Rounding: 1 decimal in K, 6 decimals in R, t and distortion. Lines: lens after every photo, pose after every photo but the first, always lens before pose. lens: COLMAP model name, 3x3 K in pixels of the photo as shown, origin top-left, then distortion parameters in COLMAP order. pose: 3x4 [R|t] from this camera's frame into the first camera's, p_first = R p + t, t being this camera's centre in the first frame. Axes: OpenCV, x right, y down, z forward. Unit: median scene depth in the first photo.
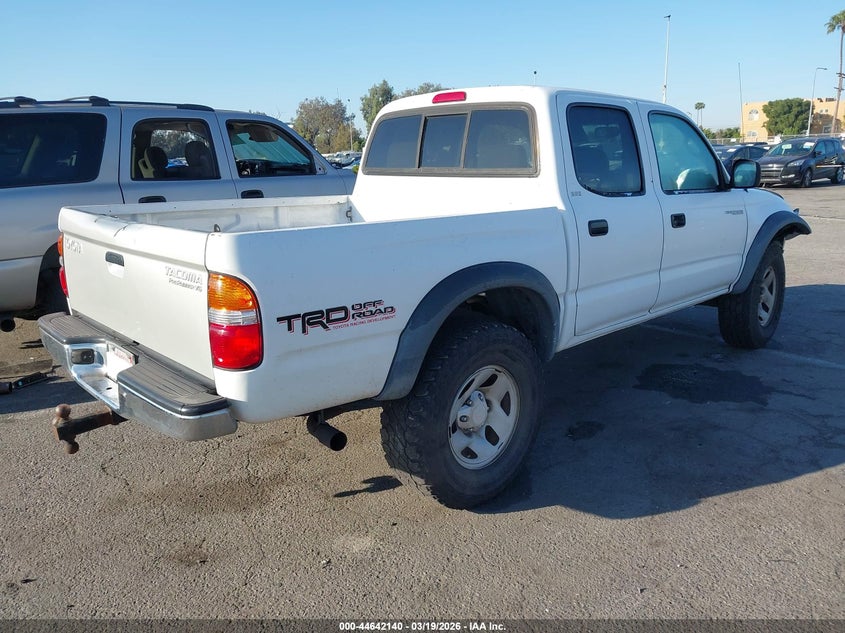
lens RADIAL K [[660.8, 0, 418.8], [0, 660.8, 316.7], [0, 0, 1]] dist [0.044995, -0.073551]
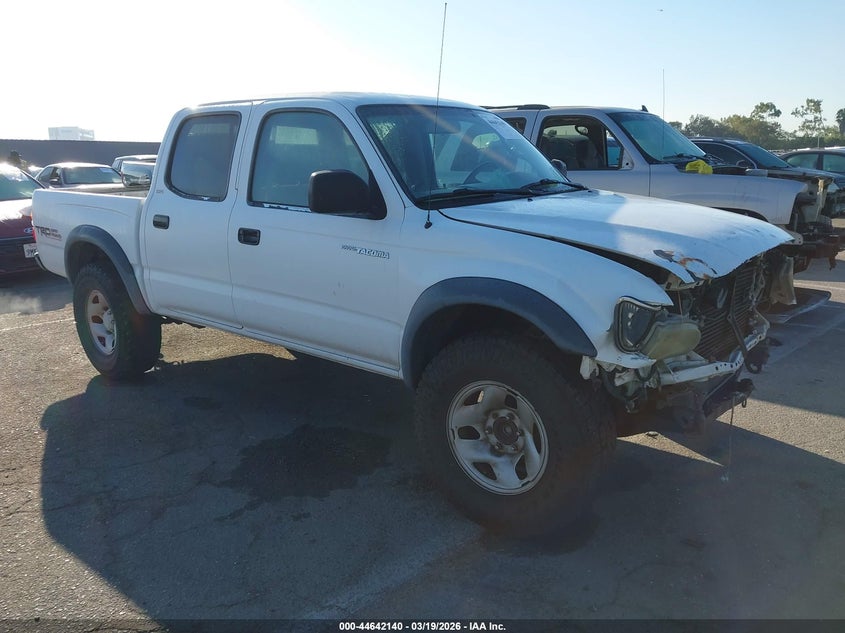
lens RADIAL K [[660.8, 0, 418.8], [0, 660.8, 316.7], [0, 0, 1]] dist [0.044995, -0.073551]
pose [[0.113423, 0.249668, -0.961666, 1.280127], [-0.220972, 0.950008, 0.220579, -0.286188], [0.968662, 0.187483, 0.162923, 1.094025]]
